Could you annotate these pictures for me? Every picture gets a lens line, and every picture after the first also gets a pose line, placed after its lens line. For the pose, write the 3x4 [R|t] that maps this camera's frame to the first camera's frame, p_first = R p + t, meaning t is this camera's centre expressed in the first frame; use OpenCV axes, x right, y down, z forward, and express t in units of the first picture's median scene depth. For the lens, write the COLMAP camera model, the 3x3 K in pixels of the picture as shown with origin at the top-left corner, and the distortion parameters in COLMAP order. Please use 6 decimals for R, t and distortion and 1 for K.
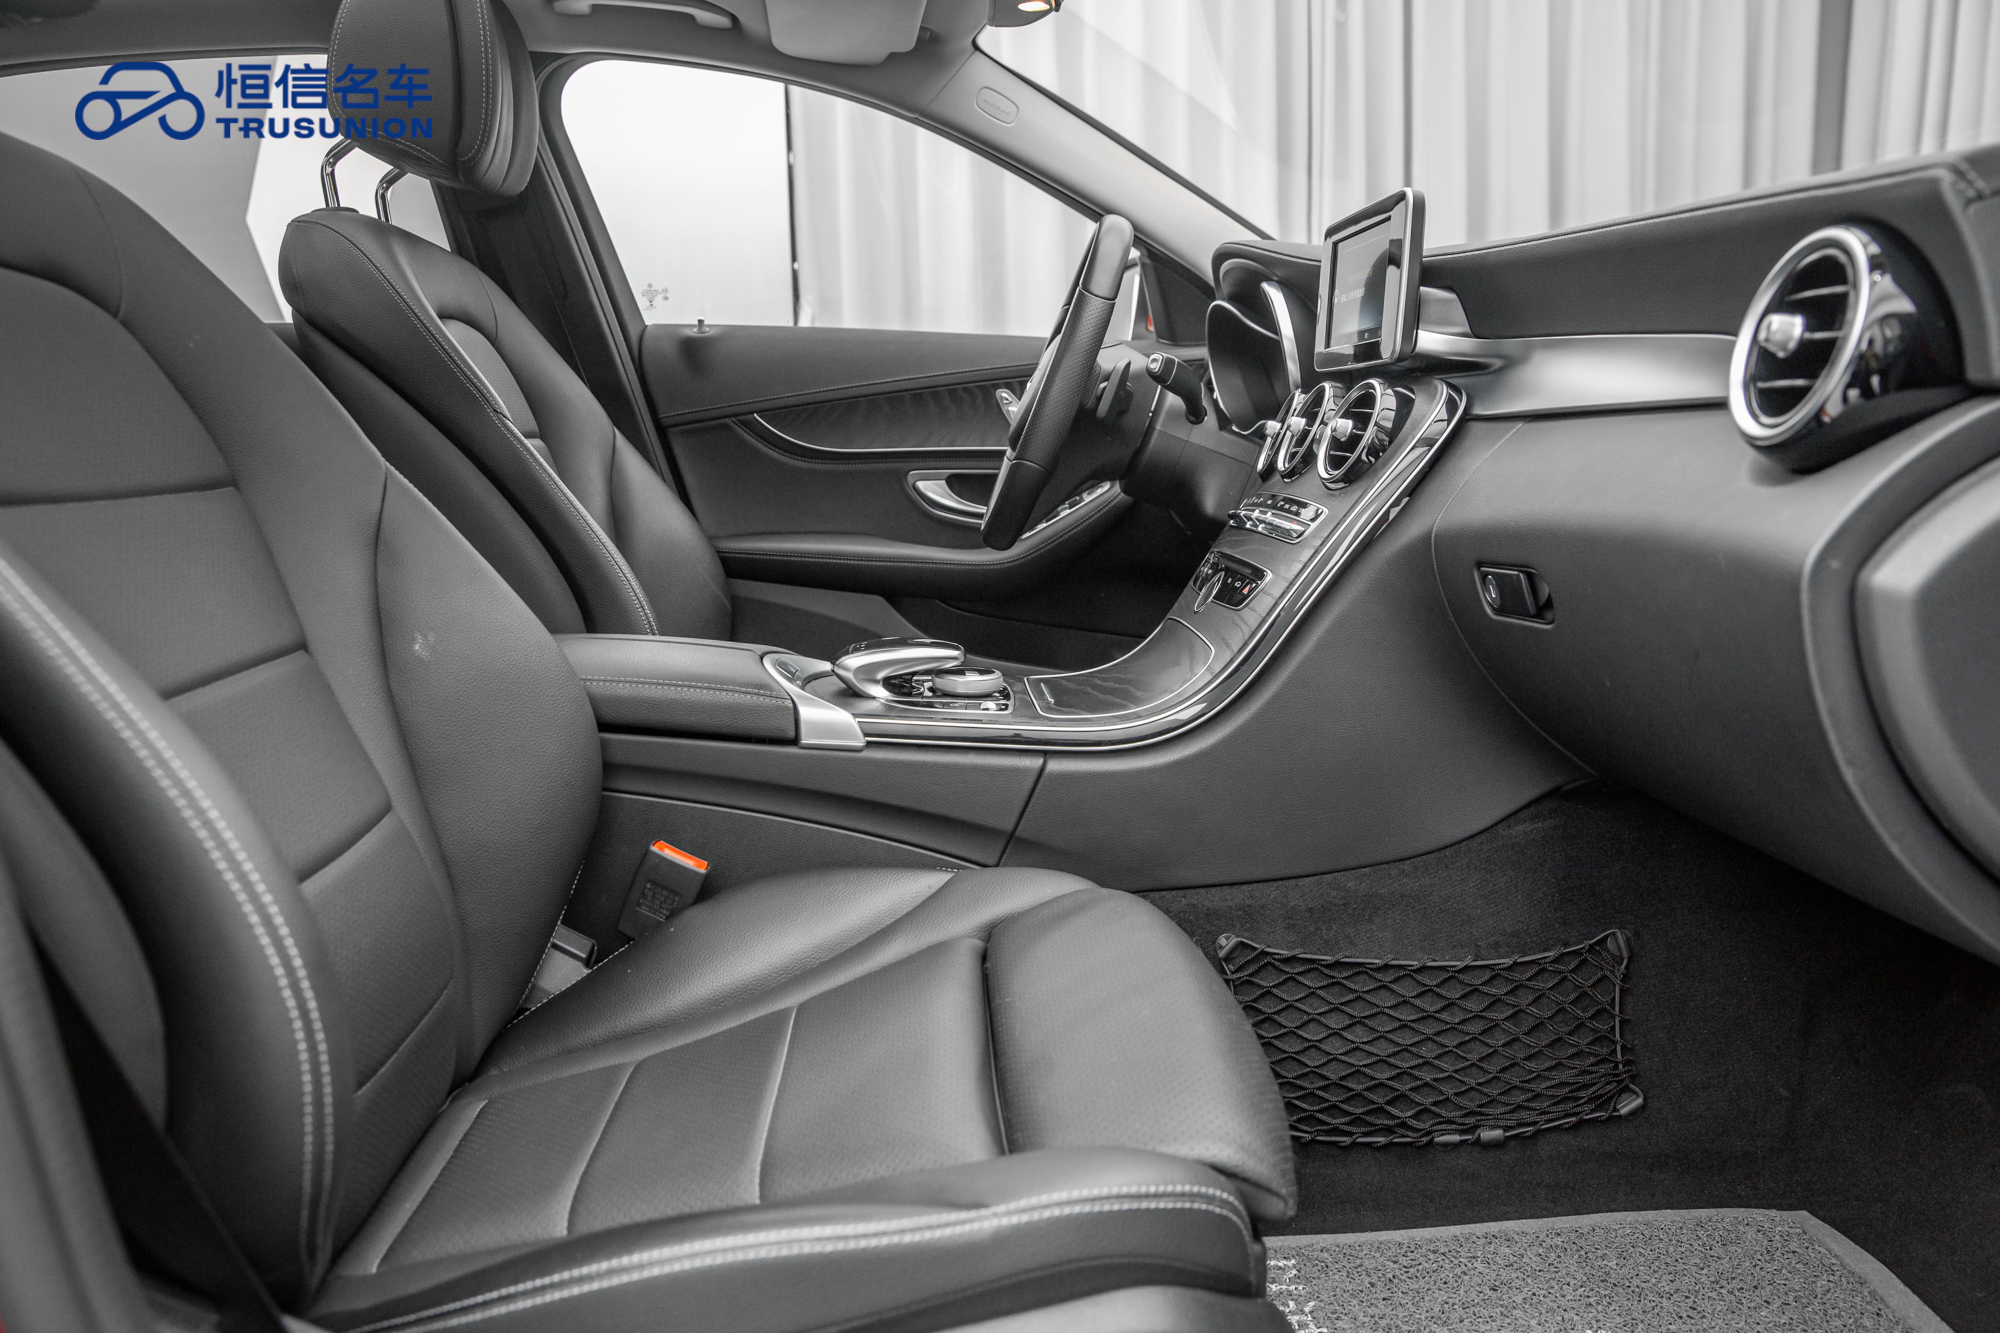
lens RADIAL K [[1333.2, 0, 1020.3], [0, 1333.2, 658.6], [0, 0, 1]] dist [-0.109647, 0.067177]
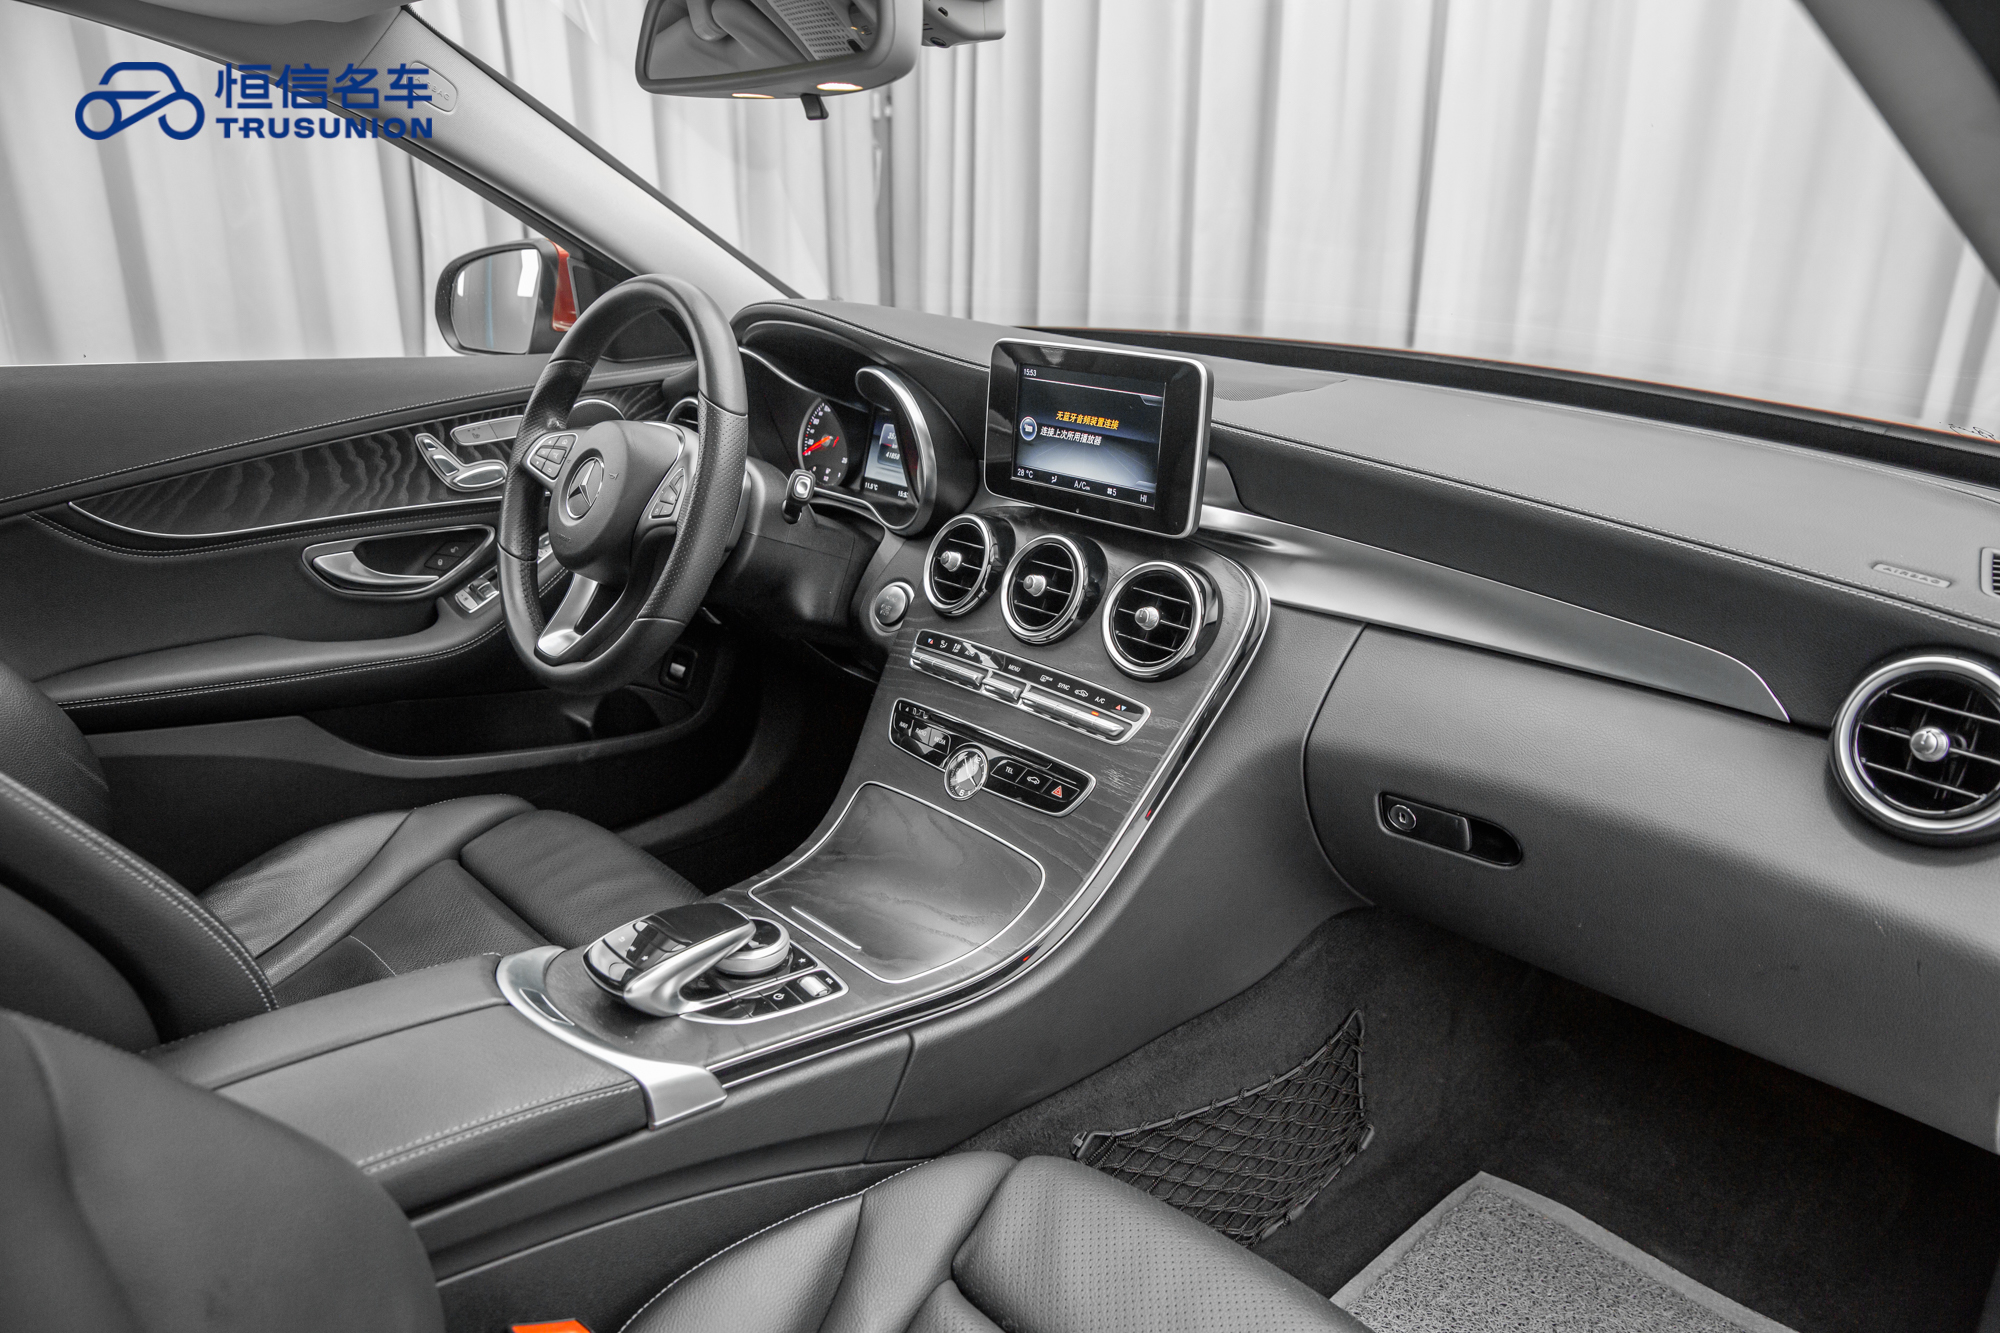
lens RADIAL K [[1333.2, 0, 1020.3], [0, 1333.2, 658.6], [0, 0, 1]] dist [-0.109647, 0.067177]
pose [[0.782849, -0.175570, 0.596928, -0.228089], [0.088707, 0.981057, 0.172216, -0.177665], [-0.615856, -0.081868, 0.783594, 0.161758]]
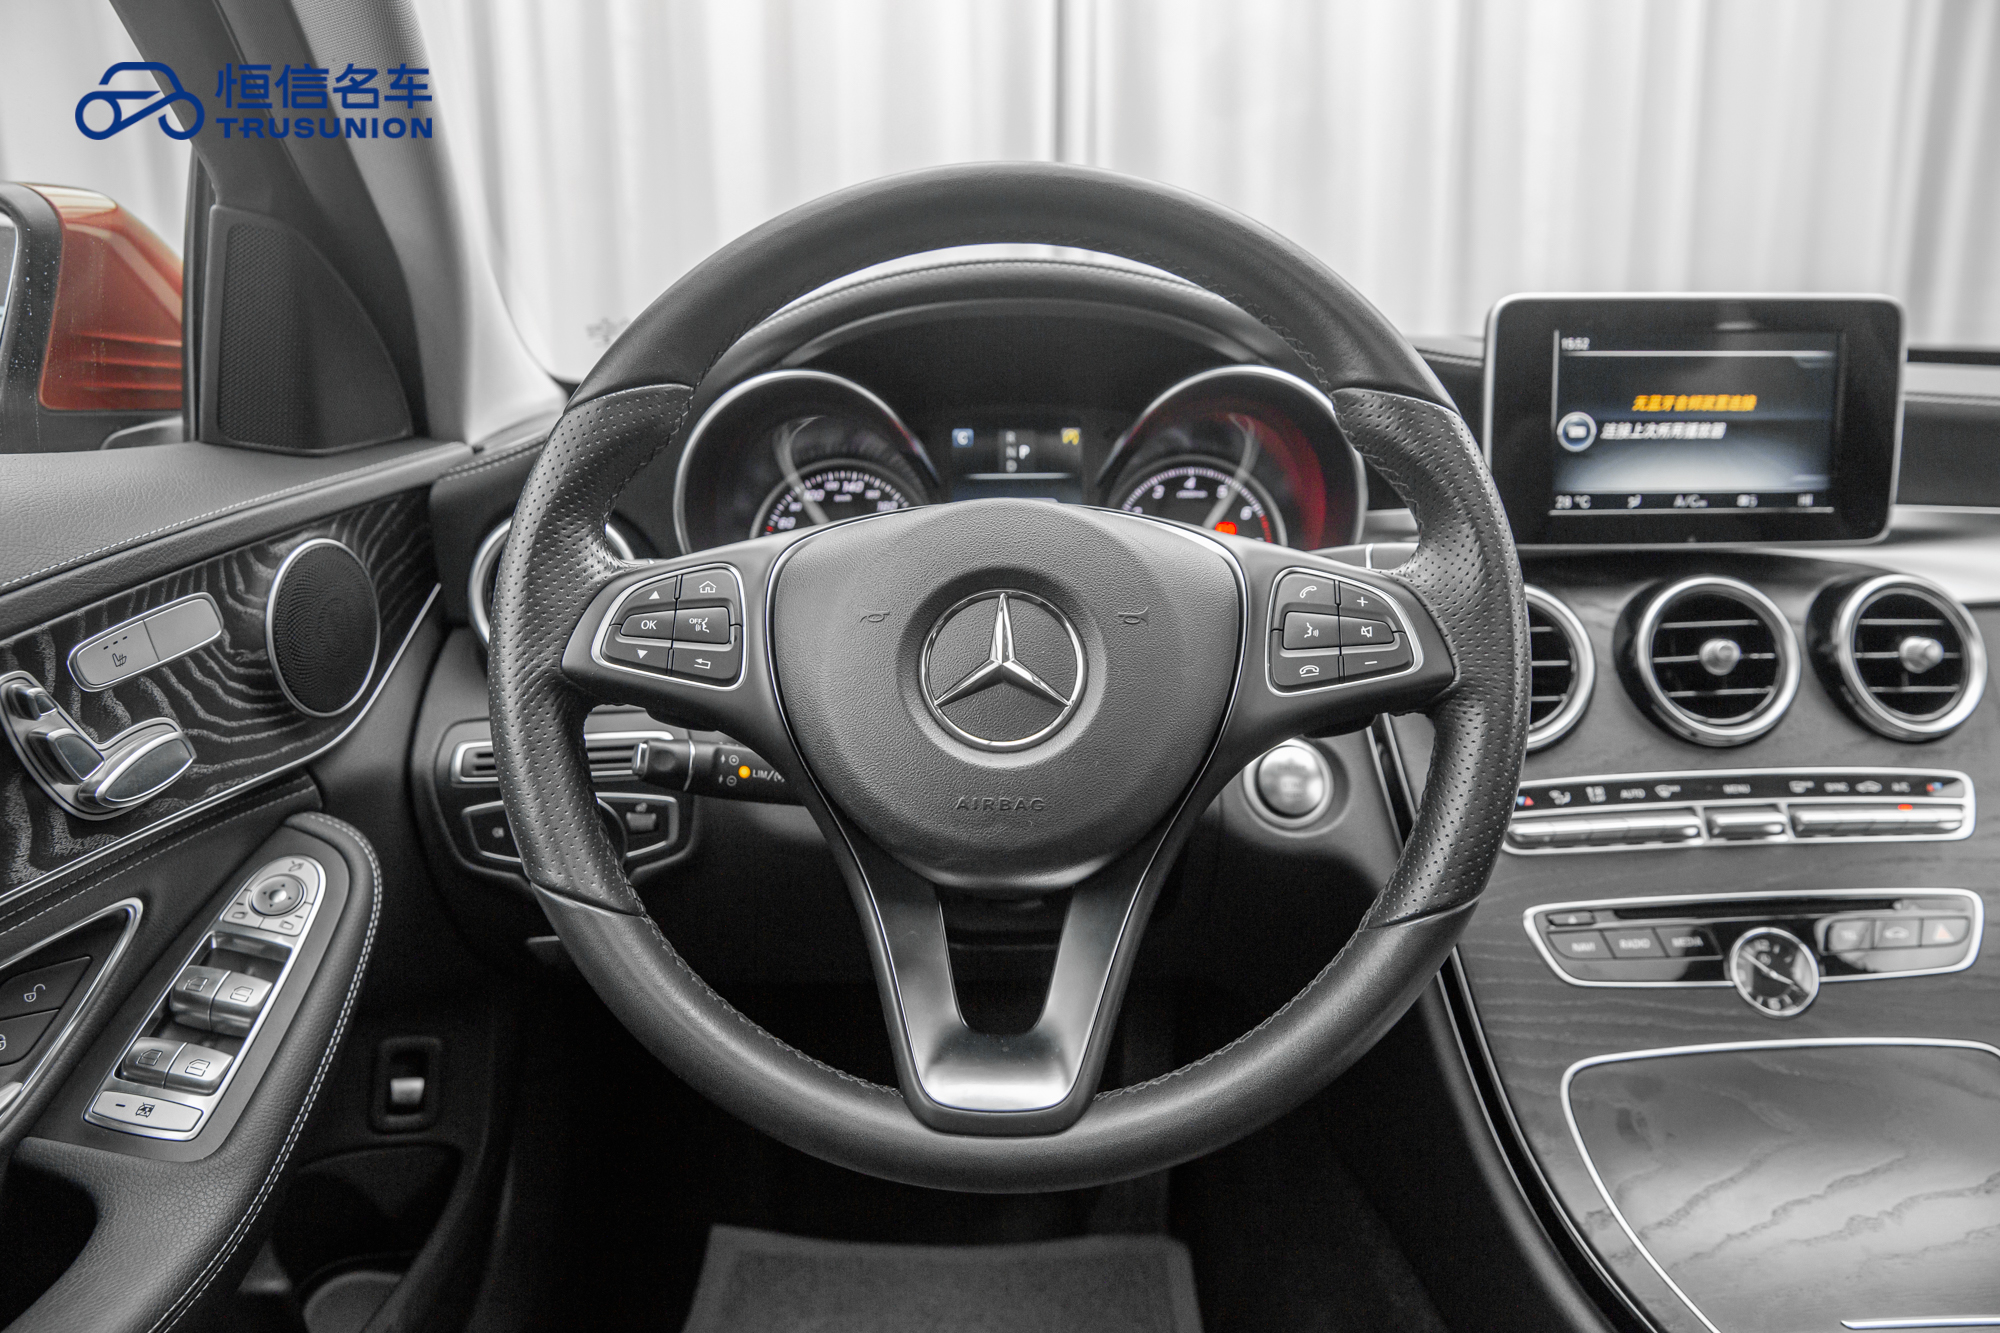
lens RADIAL K [[1333.2, 0, 1020.3], [0, 1333.2, 658.6], [0, 0, 1]] dist [-0.109647, 0.067177]
pose [[0.086639, -0.212946, 0.973215, -0.244297], [0.197806, 0.961116, 0.192689, -0.217204], [-0.976405, 0.175814, 0.125392, 0.757701]]
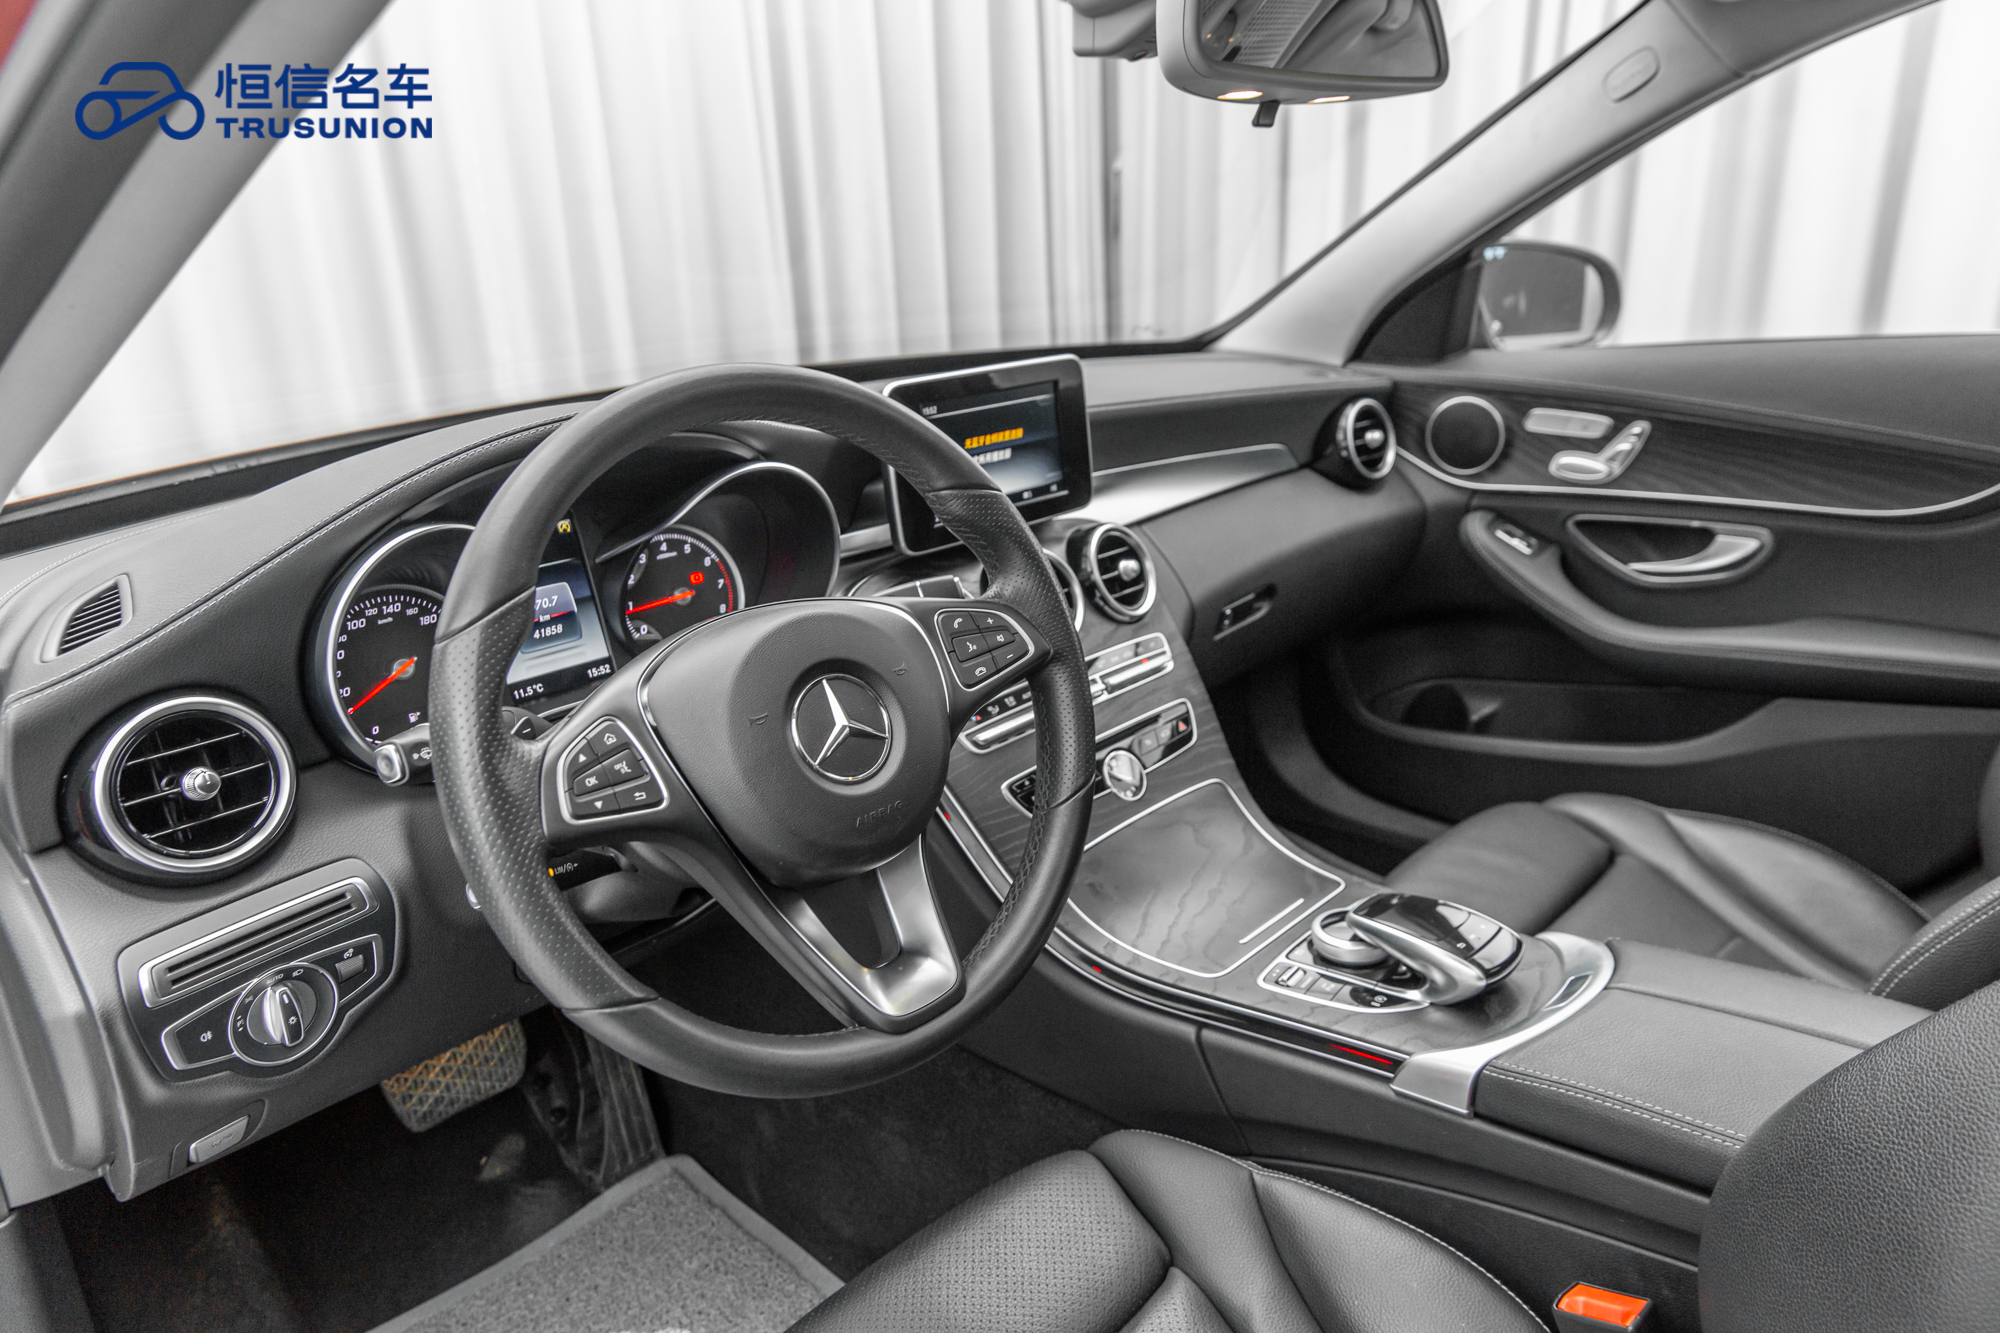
lens RADIAL K [[1292.9, 0, 1000.0], [0, 1292.9, 666.5], [0, 0, 1]] dist [-0.005897, -0.025159]
pose [[-0.644361, -0.195779, 0.739236, -0.292076], [0.202757, 0.888337, 0.412003, -0.323318], [-0.737352, 0.415364, -0.532714, 0.947081]]
